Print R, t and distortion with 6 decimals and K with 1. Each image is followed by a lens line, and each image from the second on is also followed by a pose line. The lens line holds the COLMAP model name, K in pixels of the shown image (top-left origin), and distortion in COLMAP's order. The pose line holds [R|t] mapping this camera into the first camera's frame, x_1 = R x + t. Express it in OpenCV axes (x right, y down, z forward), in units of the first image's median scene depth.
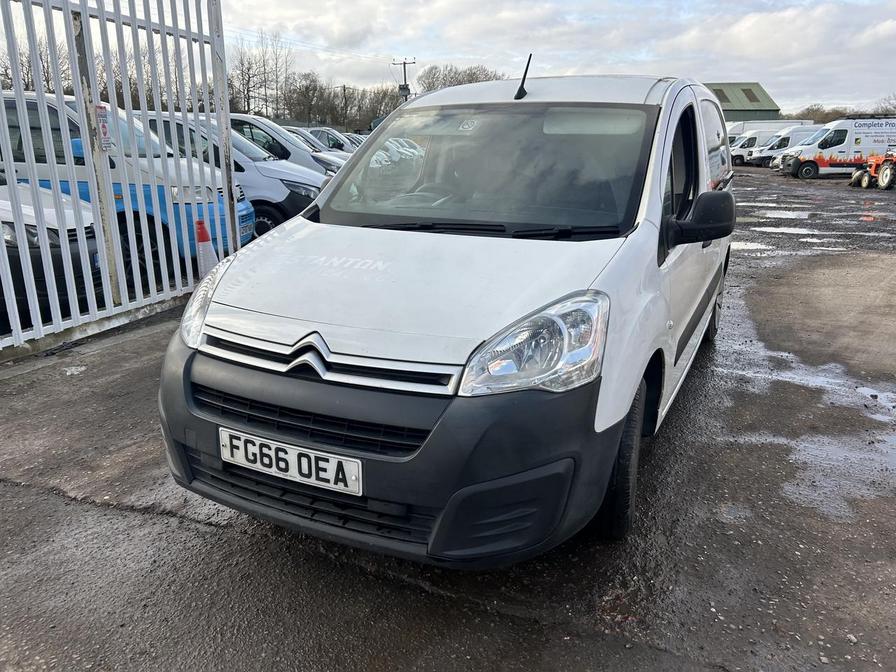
lens RADIAL K [[688.4, 0, 450.0], [0, 688.4, 330.6], [0, 0, 1]] dist [0.005538, -0.008314]
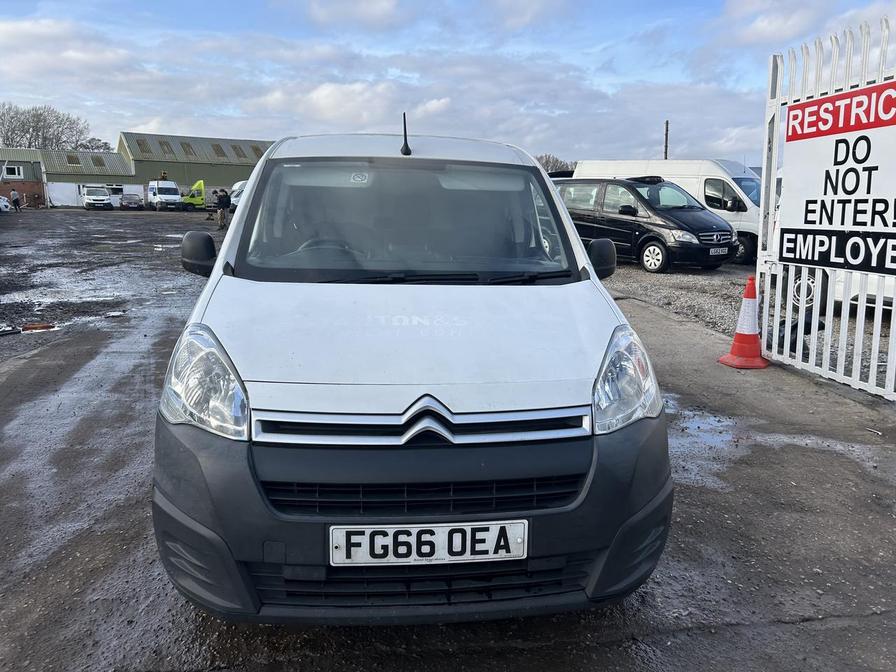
lens RADIAL K [[683.3, 0, 446.1], [0, 683.3, 306.0], [0, 0, 1]] dist [0.009869, -0.001433]
pose [[0.840538, -0.066820, 0.537616, -0.656919], [0.122397, 0.990128, -0.068301, -0.050706], [-0.527745, 0.123212, 0.840419, 0.201384]]
